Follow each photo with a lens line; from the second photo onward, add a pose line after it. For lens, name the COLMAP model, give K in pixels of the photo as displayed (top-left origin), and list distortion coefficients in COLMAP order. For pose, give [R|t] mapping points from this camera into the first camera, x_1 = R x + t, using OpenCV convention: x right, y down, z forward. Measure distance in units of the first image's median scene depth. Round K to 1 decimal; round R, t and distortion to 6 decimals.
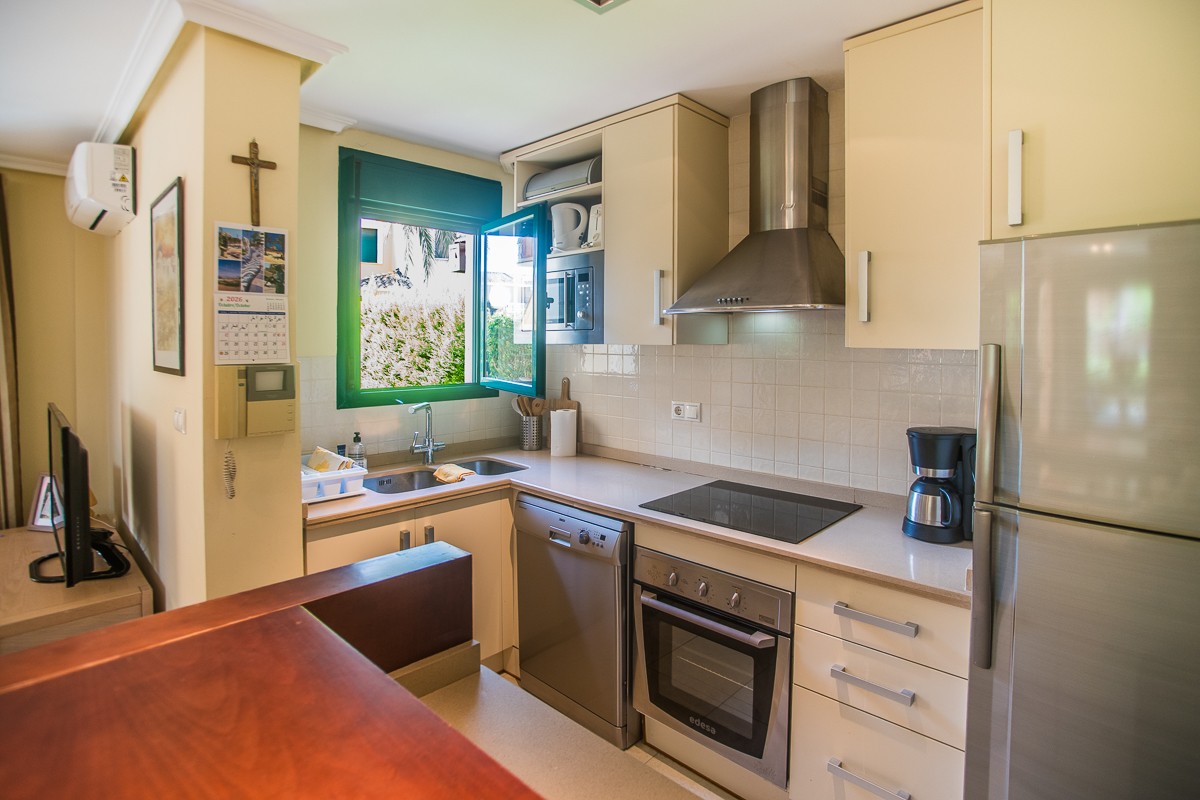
lens RADIAL K [[599.3, 0, 593.7], [0, 599.3, 333.8], [0, 0, 1]] dist [-0.000326, 0.000182]
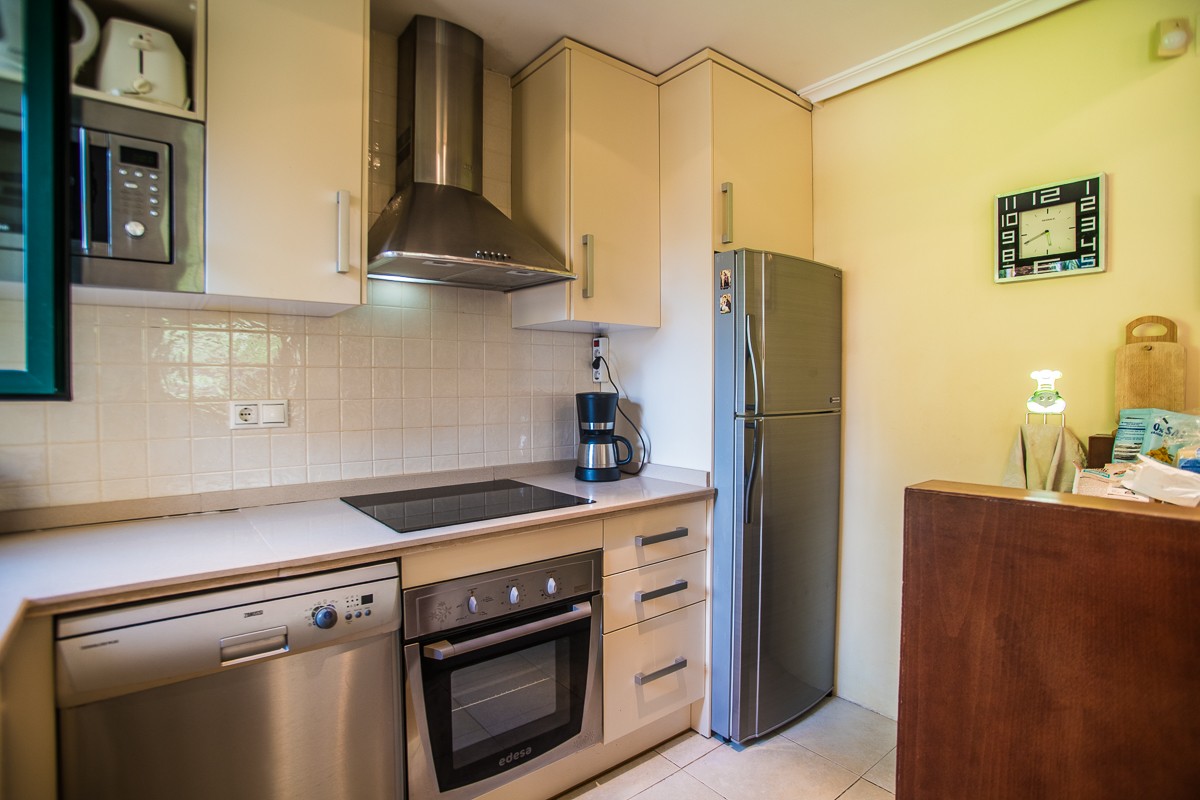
lens RADIAL K [[617.0, 0, 599.7], [0, 617.0, 375.0], [0, 0, 1]] dist [-0.023973, 0.000673]
pose [[0.151864, 0.009598, 0.988355, -0.648373], [-0.007191, 0.999937, -0.008606, 0.128201], [-0.988375, -0.005800, 0.151924, 0.758019]]
